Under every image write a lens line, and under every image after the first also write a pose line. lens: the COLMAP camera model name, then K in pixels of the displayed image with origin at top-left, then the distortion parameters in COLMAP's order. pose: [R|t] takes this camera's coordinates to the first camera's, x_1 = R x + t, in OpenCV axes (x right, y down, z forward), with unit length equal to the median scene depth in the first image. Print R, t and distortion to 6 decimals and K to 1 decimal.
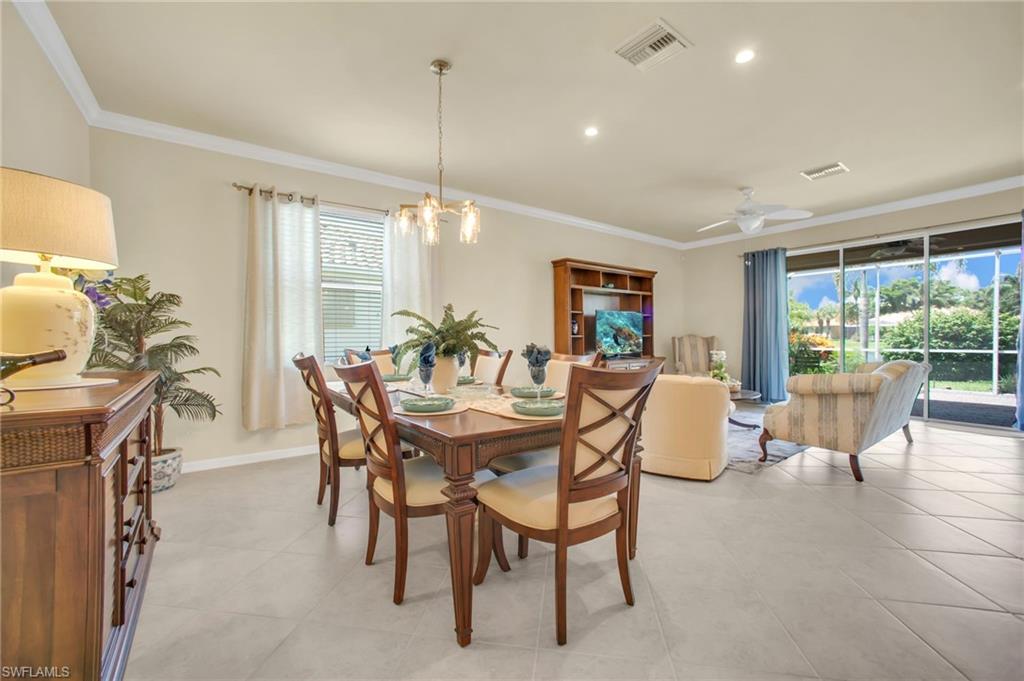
lens RADIAL K [[403.9, 0, 513.7], [0, 403.9, 341.5], [0, 0, 1]] dist [-0.001227, 0.000379]
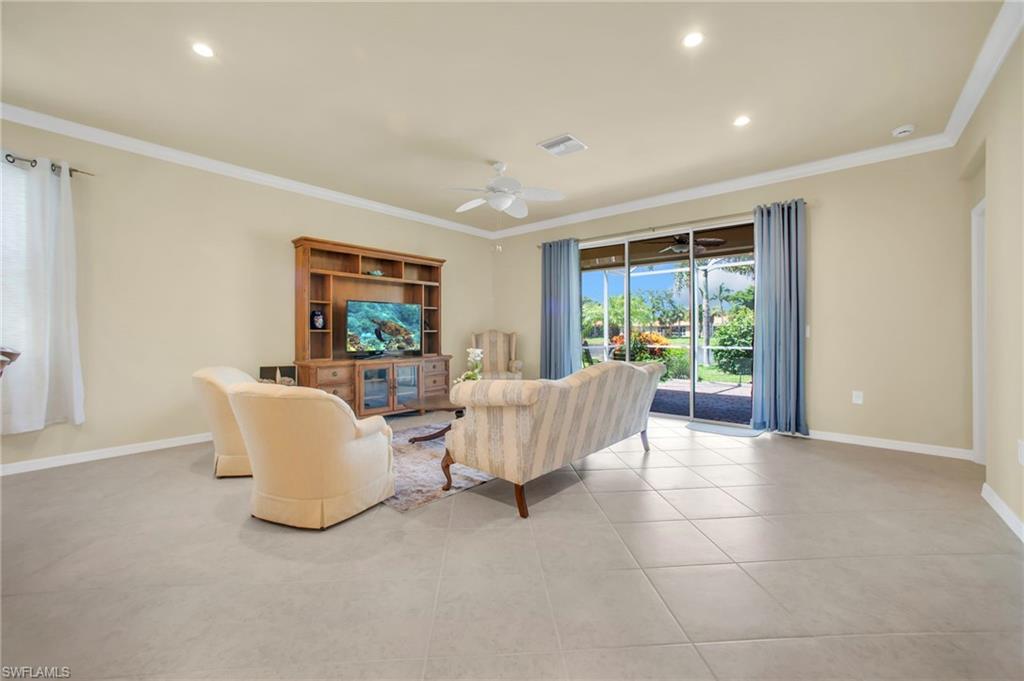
lens RADIAL K [[403.9, 0, 472.7], [0, 403.9, 330.1], [0, 0, 1]] dist [-0.001227, 0.000379]
pose [[0.989066, 0.009425, 0.147173, 0.316266], [-0.006847, 0.999814, -0.018008, -0.001423], [-0.147316, 0.016804, 0.988947, 0.117754]]
